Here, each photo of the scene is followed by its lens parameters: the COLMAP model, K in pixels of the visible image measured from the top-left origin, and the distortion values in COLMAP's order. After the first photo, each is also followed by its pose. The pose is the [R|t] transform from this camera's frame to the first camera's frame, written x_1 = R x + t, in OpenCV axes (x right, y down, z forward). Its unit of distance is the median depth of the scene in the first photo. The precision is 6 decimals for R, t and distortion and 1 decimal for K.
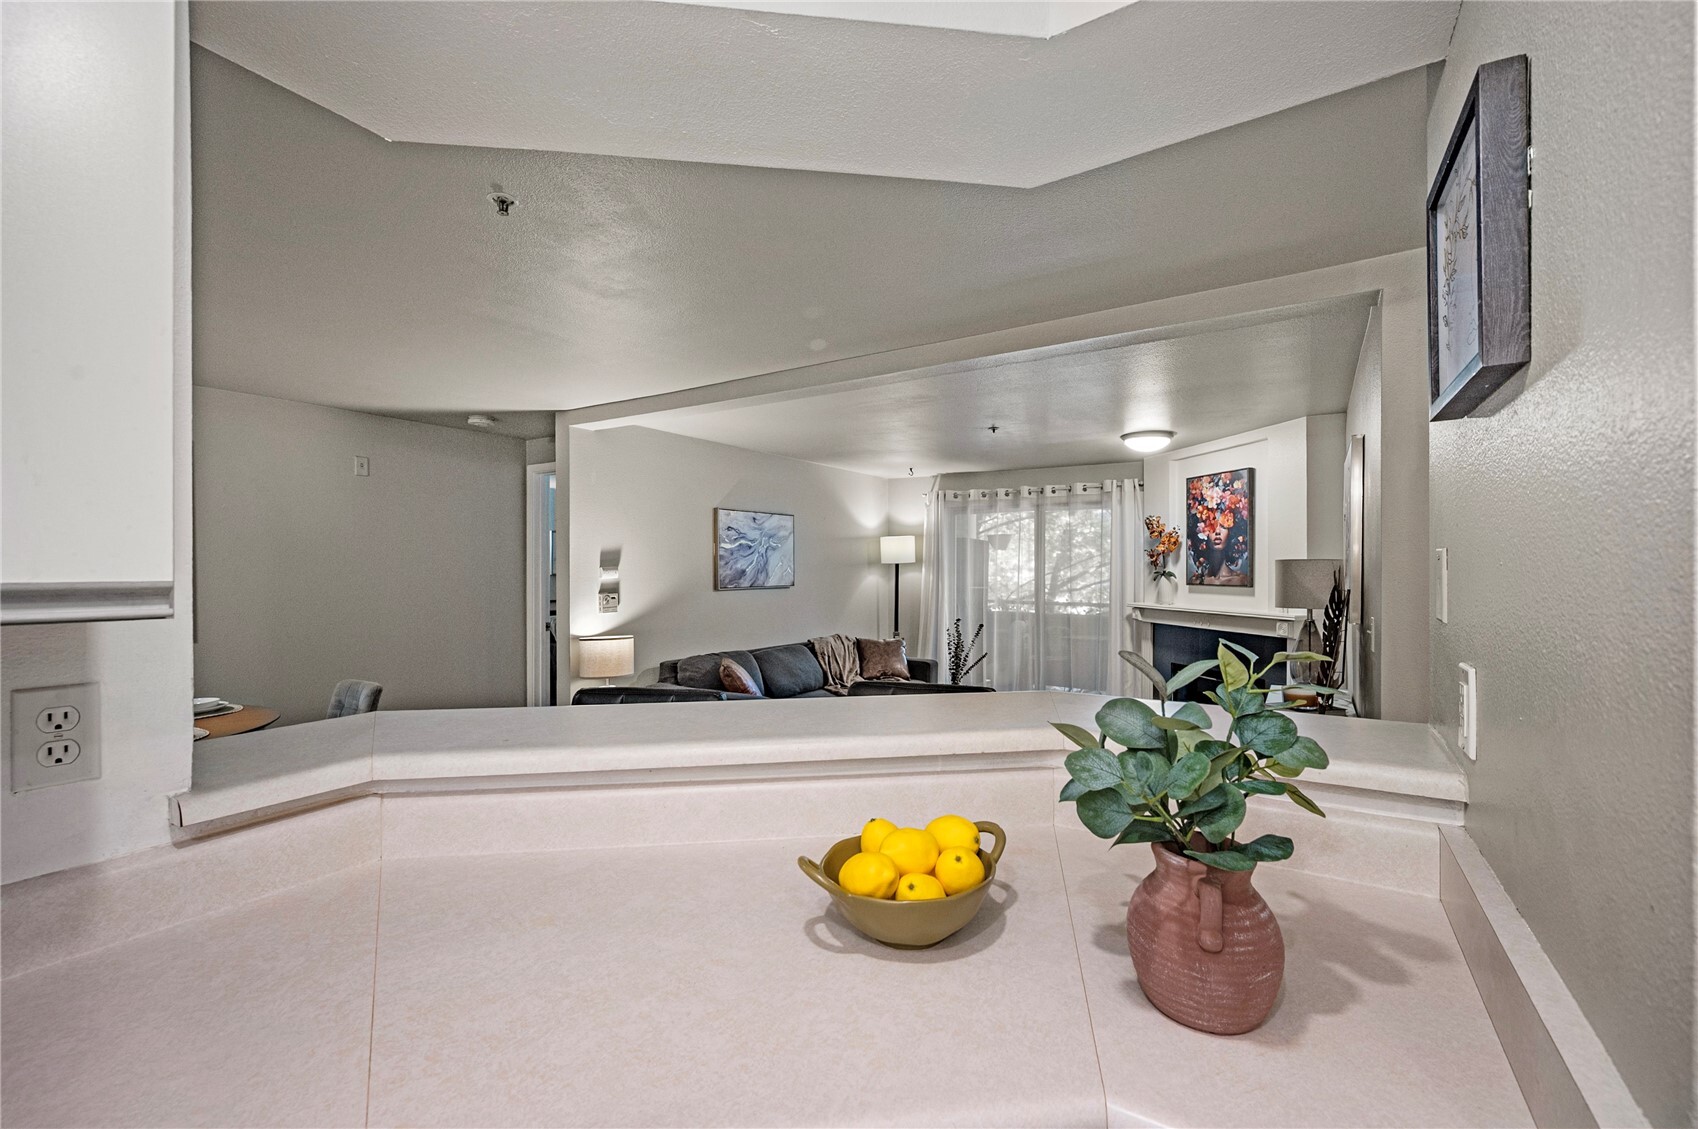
lens RADIAL K [[713.0, 0, 847.8], [0, 713.0, 578.1], [0, 0, 1]] dist [-0.000592, 0.000327]
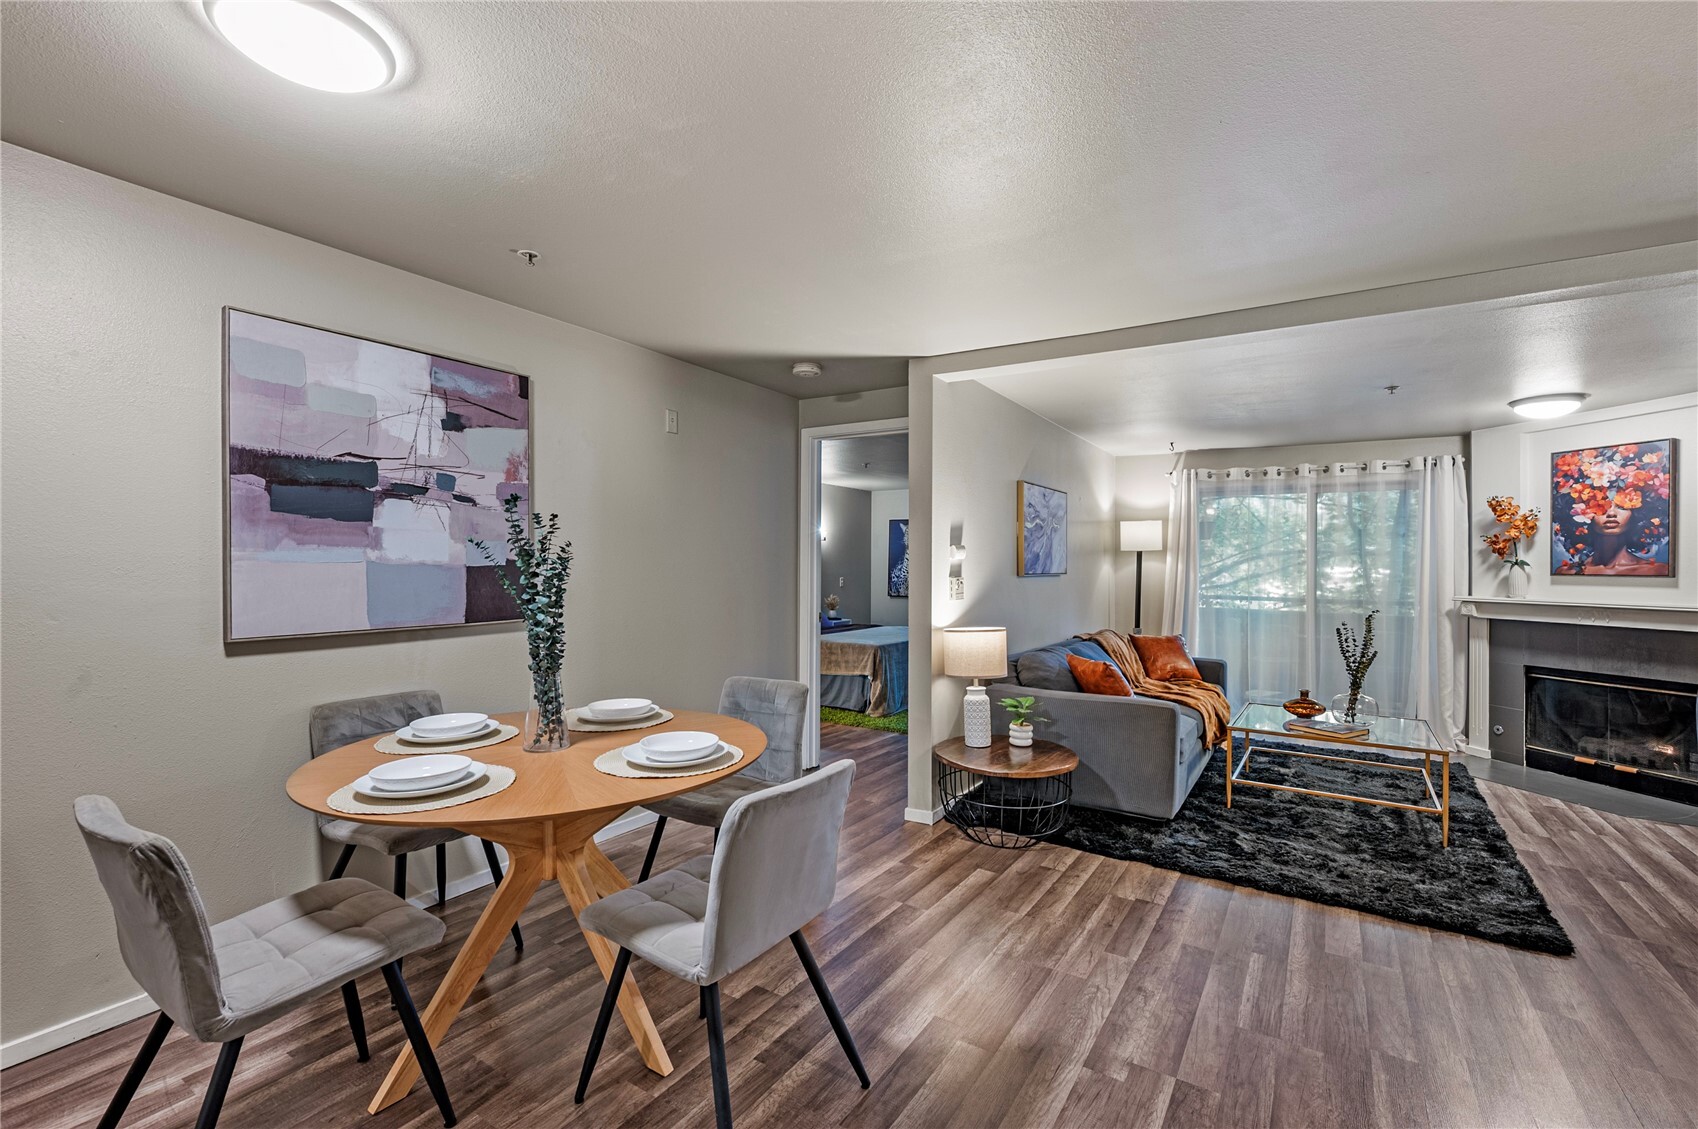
lens RADIAL K [[755.7, 0, 856.8], [0, 755.7, 575.8], [0, 0, 1]] dist [0.001354, 0.000661]
pose [[0.999788, 0.008899, 0.018592, -0.386287], [-0.008872, 0.999959, -0.001569, 0.018901], [-0.018606, 0.001404, 0.999826, 0.091123]]
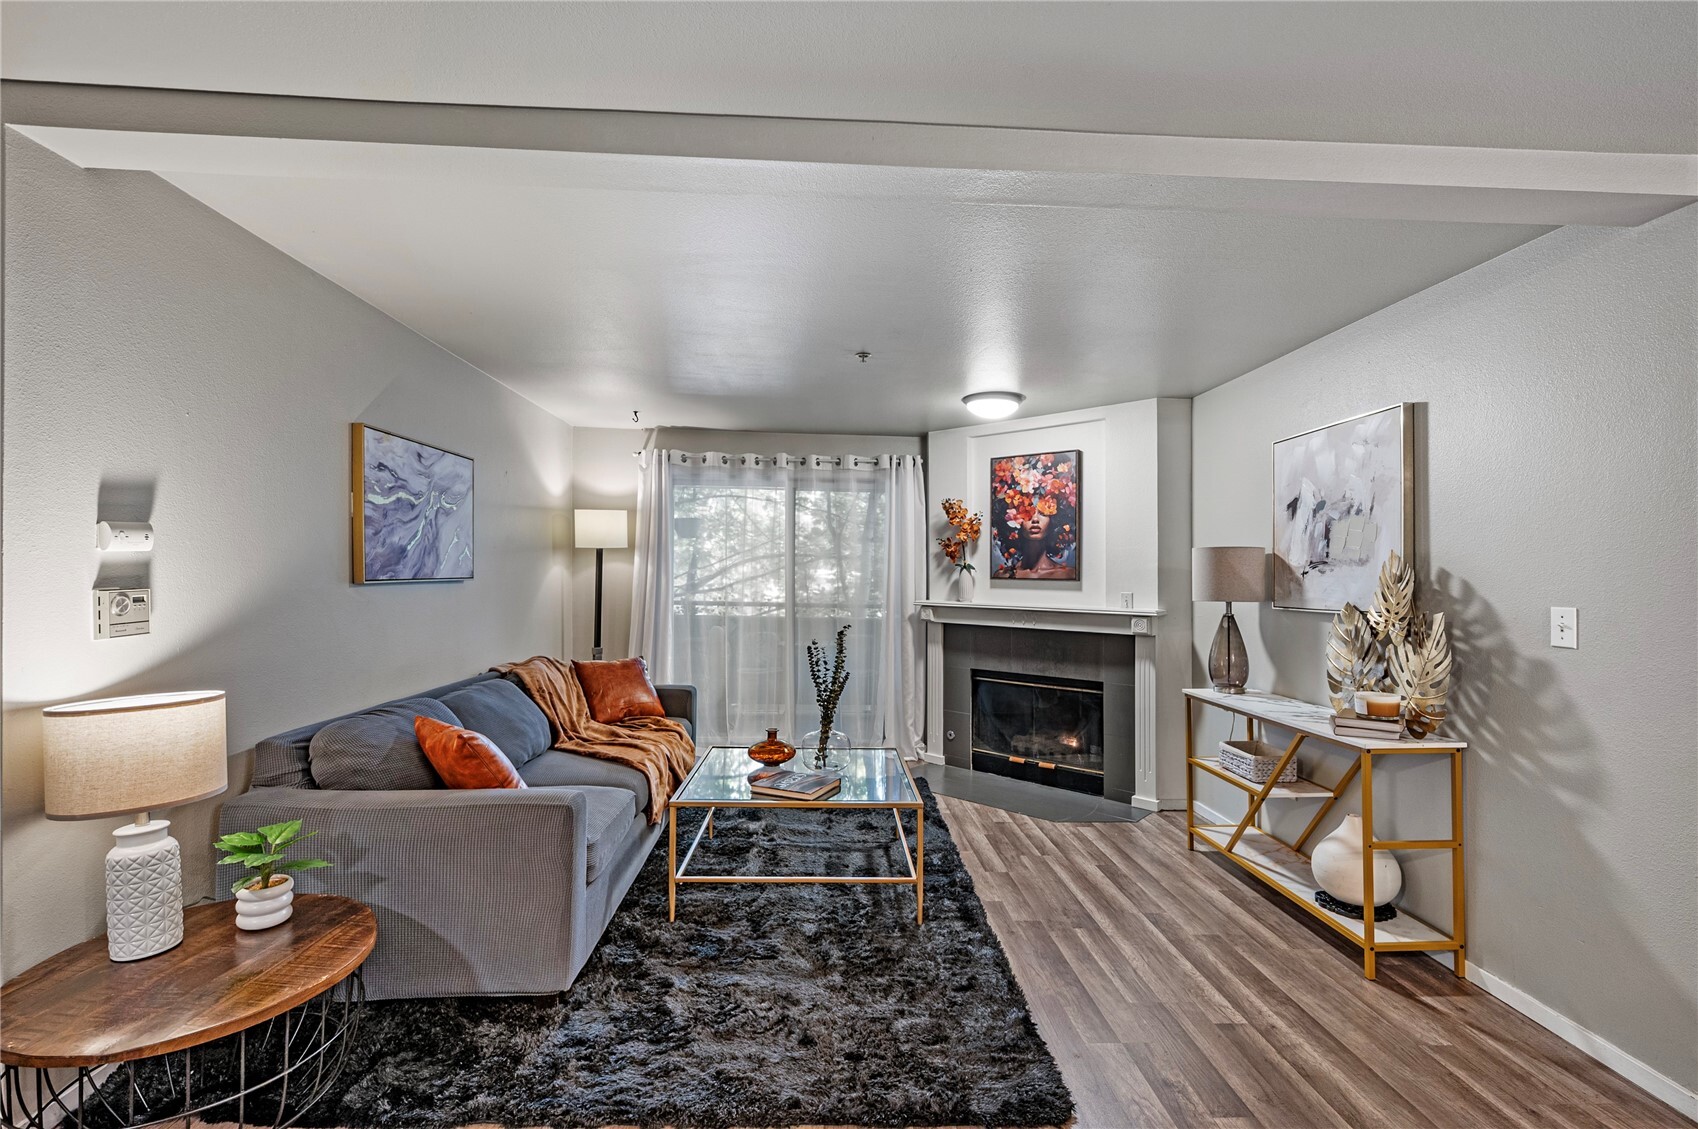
lens RADIAL K [[755.7, 0, 856.8], [0, 755.7, 578.6], [0, 0, 1]] dist [0.001354, 0.000661]
pose [[0.808508, 0.005457, 0.588460, -0.207450], [-0.004304, 0.999985, -0.003361, 0.012877], [-0.588469, 0.000185, 0.808519, 0.338738]]
